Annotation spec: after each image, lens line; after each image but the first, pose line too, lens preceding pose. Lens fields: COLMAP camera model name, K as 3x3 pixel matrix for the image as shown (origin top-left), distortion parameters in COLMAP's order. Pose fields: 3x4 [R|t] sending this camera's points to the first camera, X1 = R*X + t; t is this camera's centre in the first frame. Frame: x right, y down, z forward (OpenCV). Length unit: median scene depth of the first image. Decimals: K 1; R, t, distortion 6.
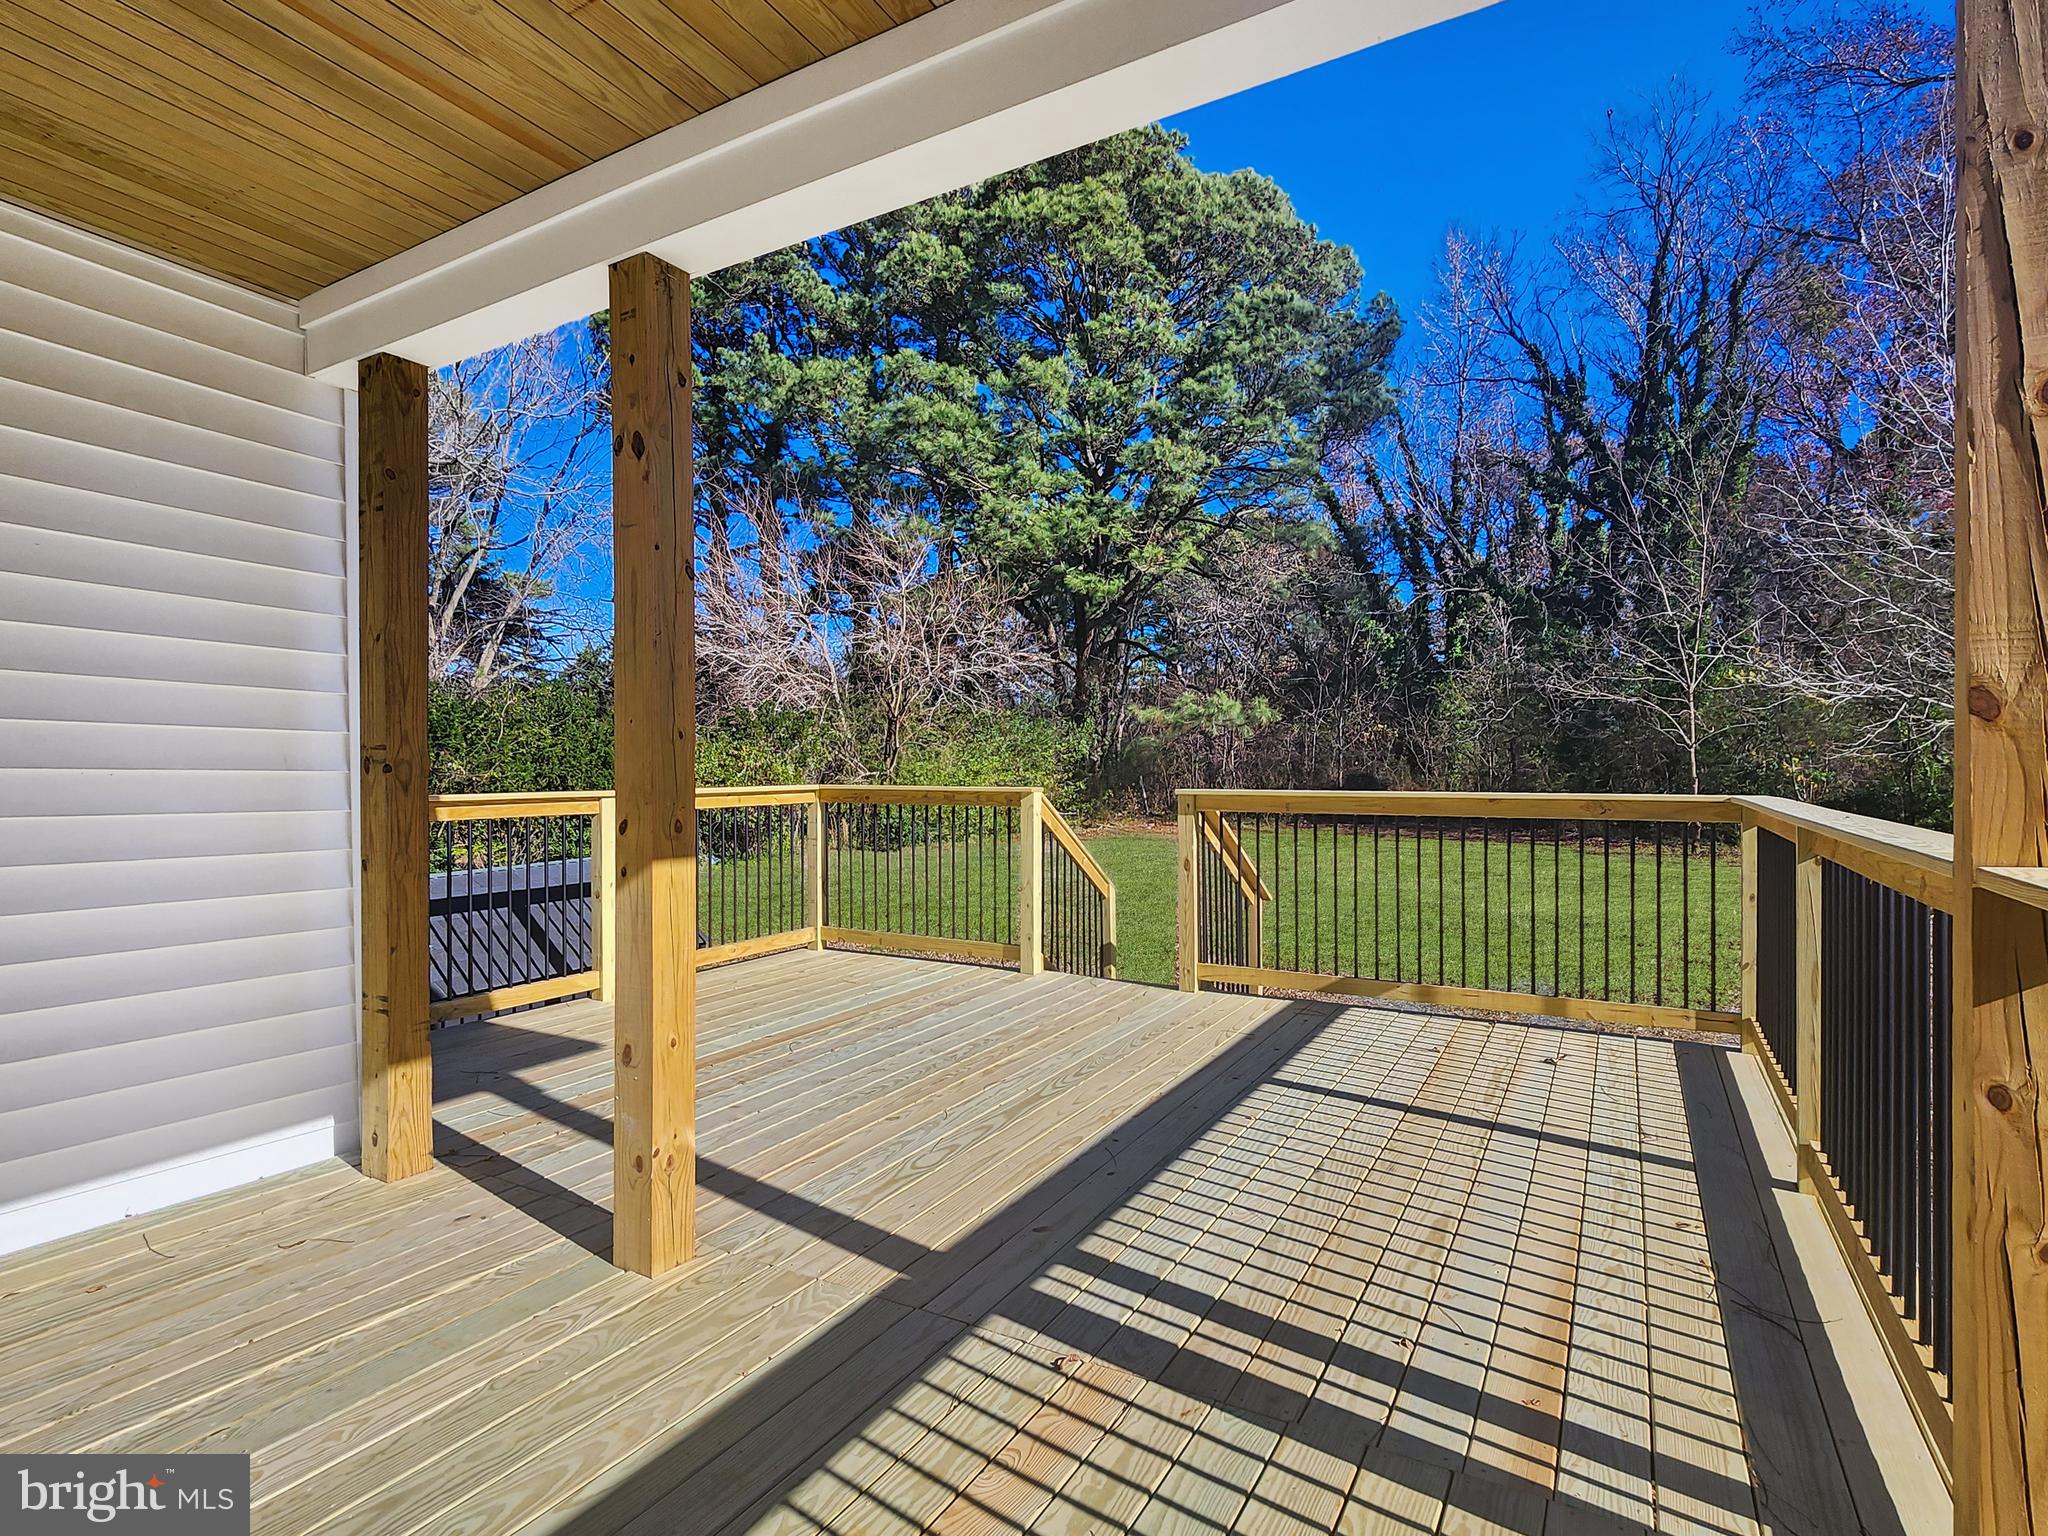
lens RADIAL K [[1044.9, 0, 1024.9], [0, 1044.9, 792.4], [0, 0, 1]] dist [-0.002859, -0.000787]
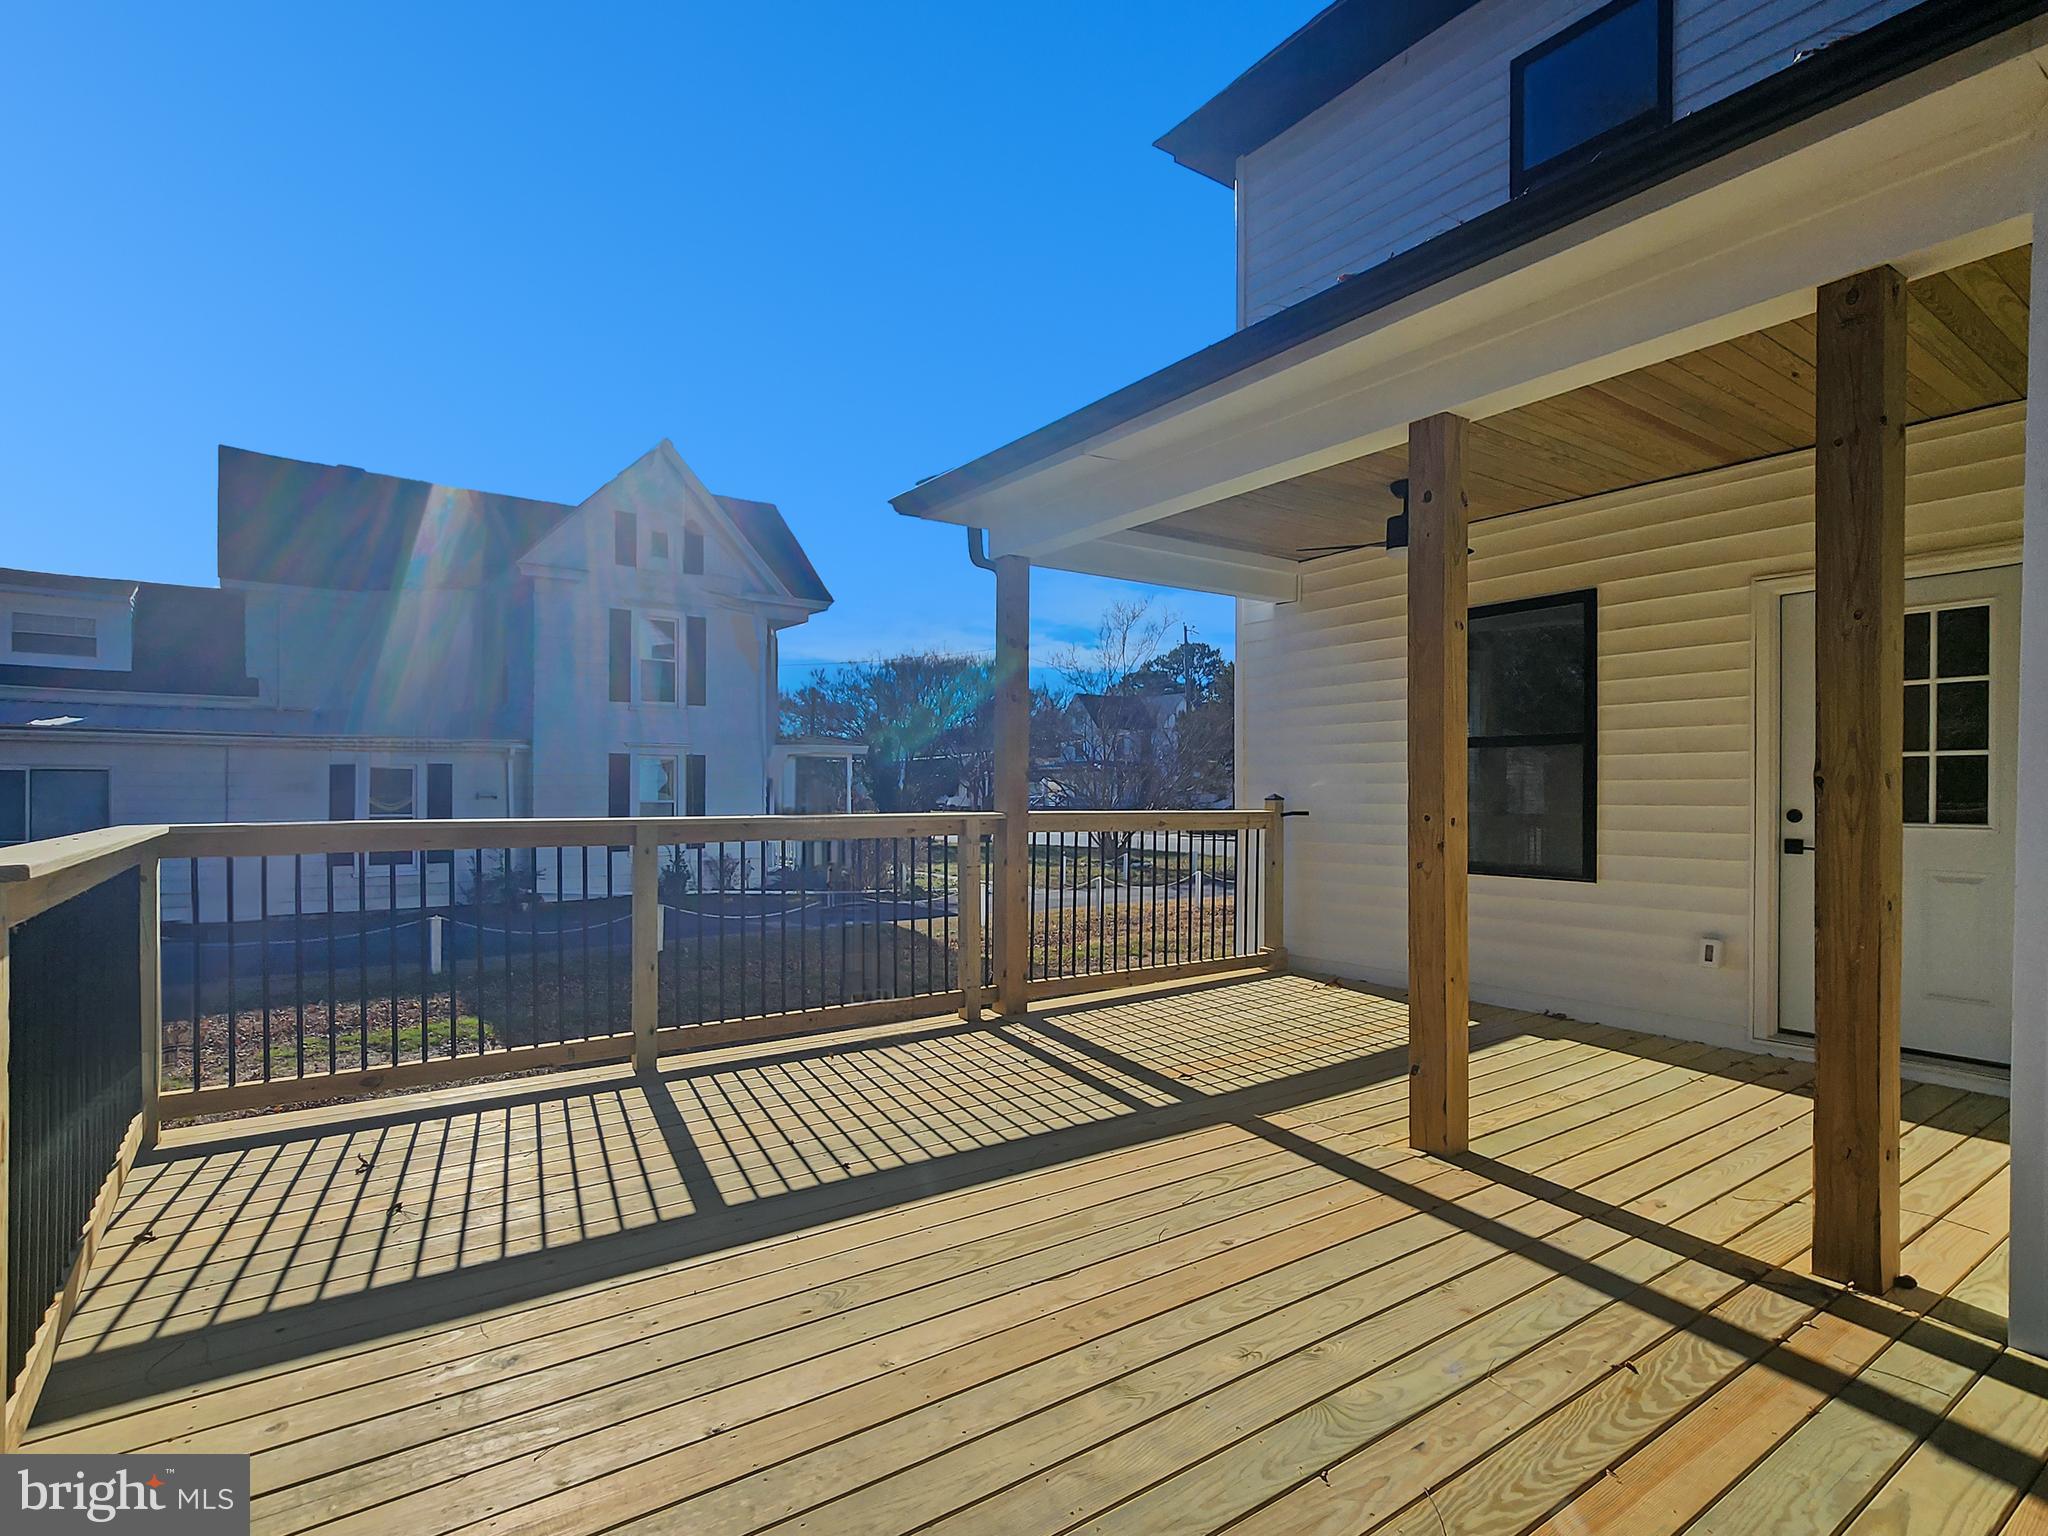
lens RADIAL K [[1044.9, 0, 1024.9], [0, 1044.9, 792.4], [0, 0, 1]] dist [-0.002859, -0.000787]
pose [[-0.904085, 0.001044, 0.427351, -0.488778], [0.012455, 0.999637, 0.023909, -0.061110], [-0.427171, 0.026938, -0.903769, 2.639986]]
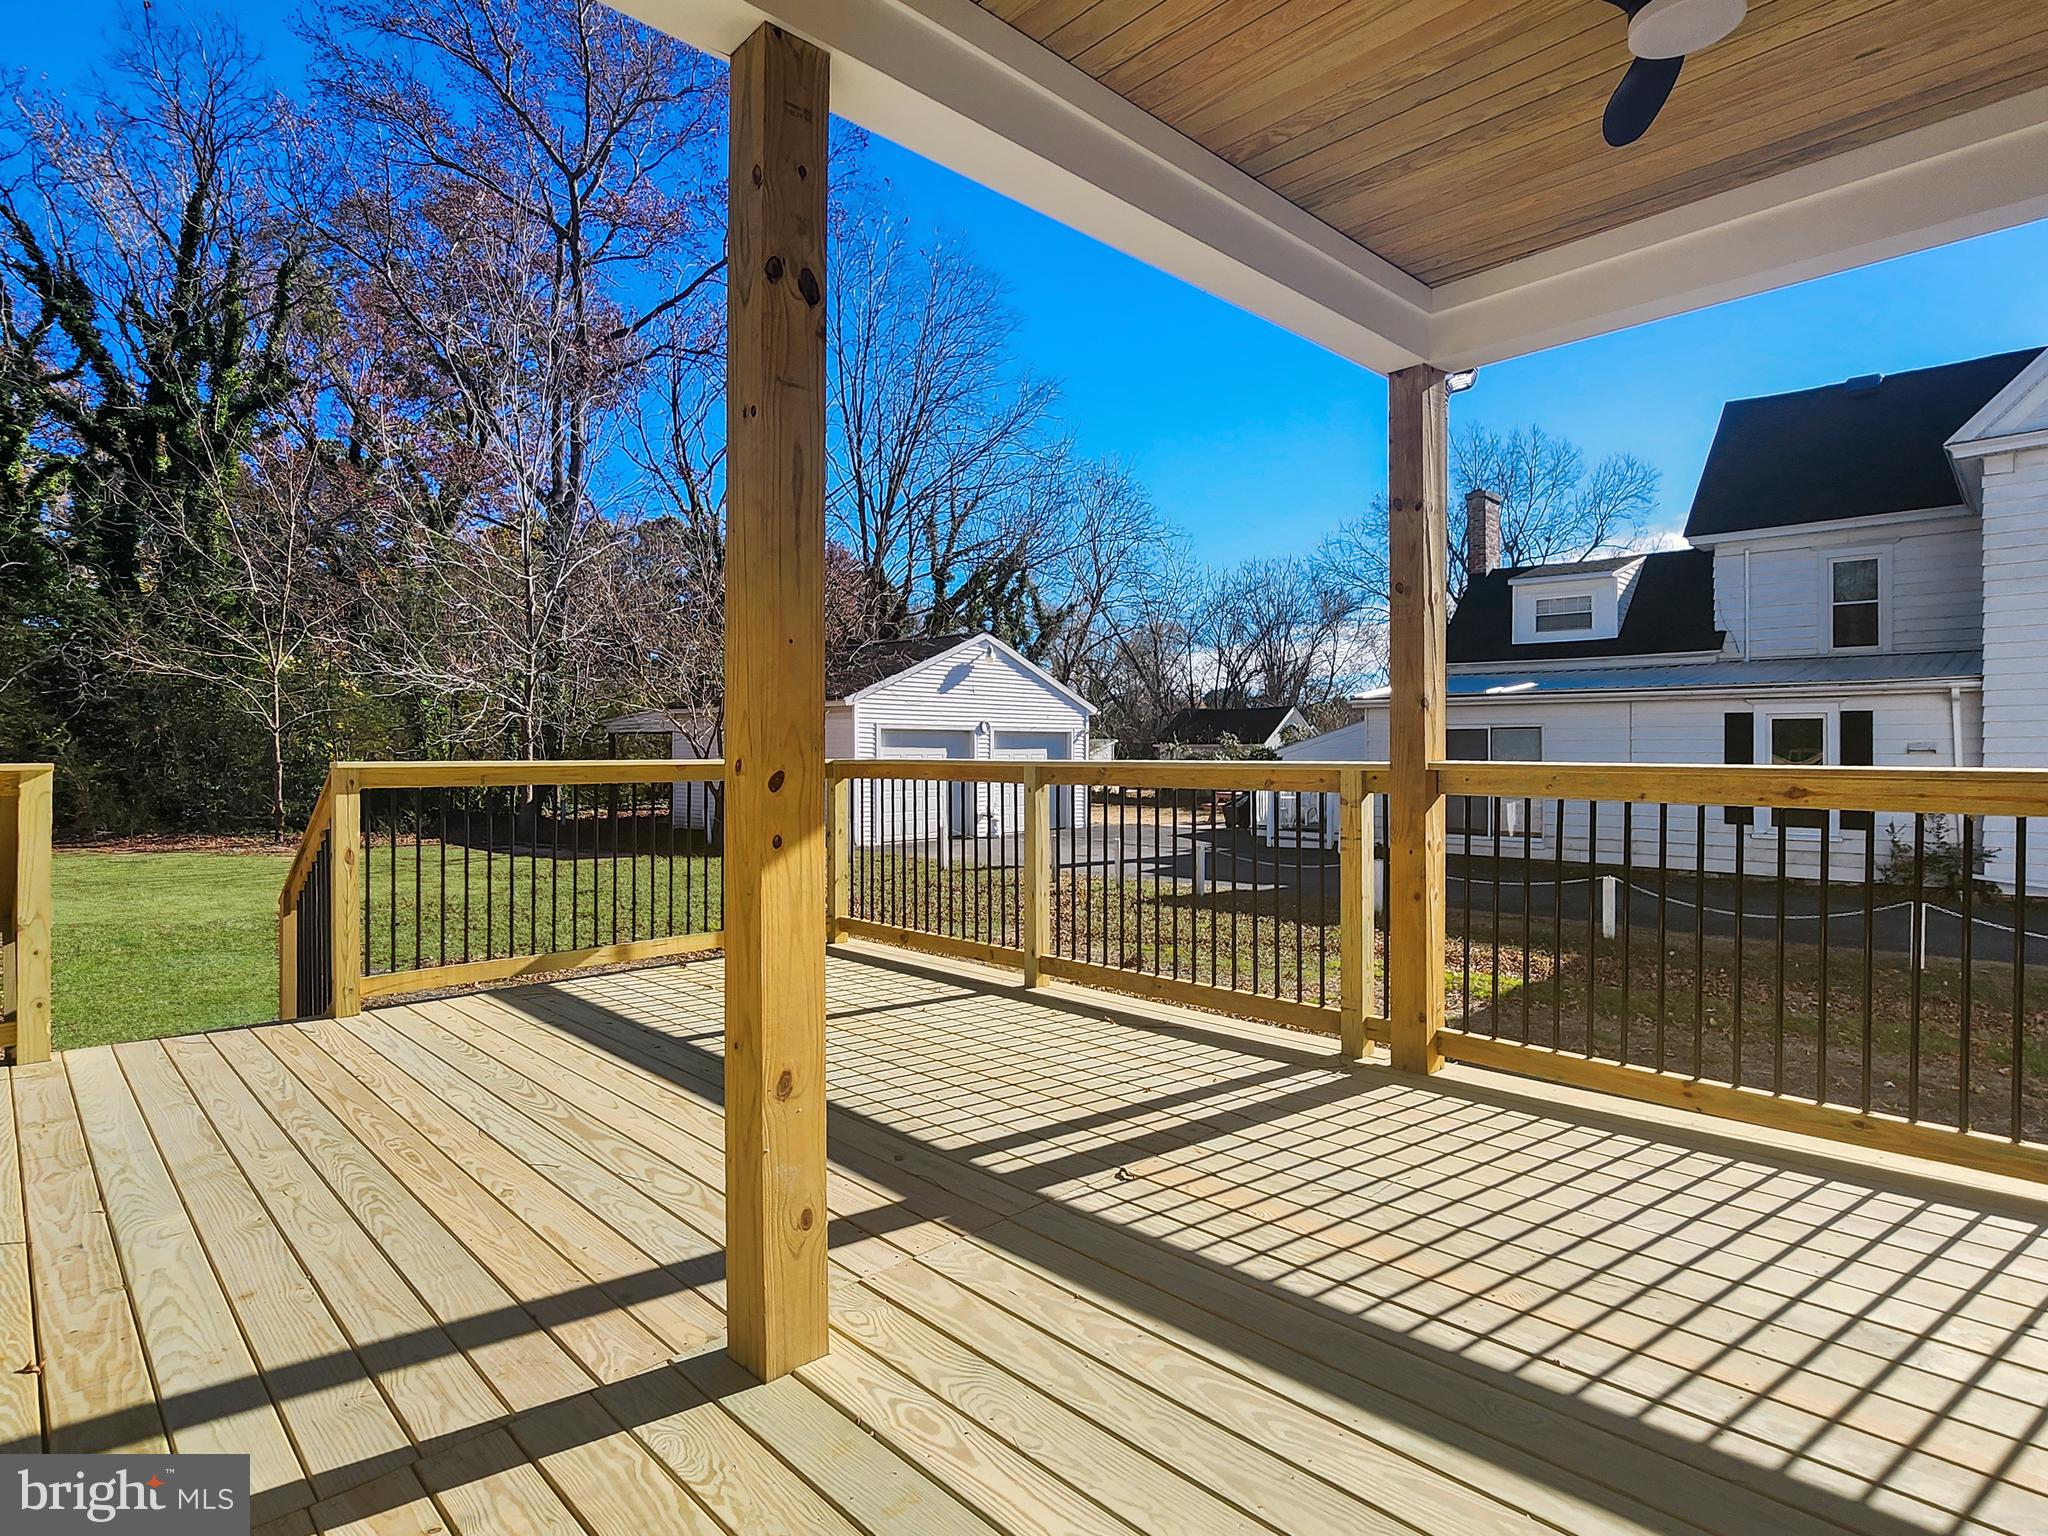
lens RADIAL K [[1086.7, 0, 1024.0], [0, 1086.7, 768.0], [0, 0, 1]] dist [-0.000799, -0.001106]
pose [[0.274539, -0.013075, 0.961487, -1.139818], [0.028020, 0.999592, 0.005593, 0.026403], [-0.961168, 0.025405, 0.274793, 0.651447]]
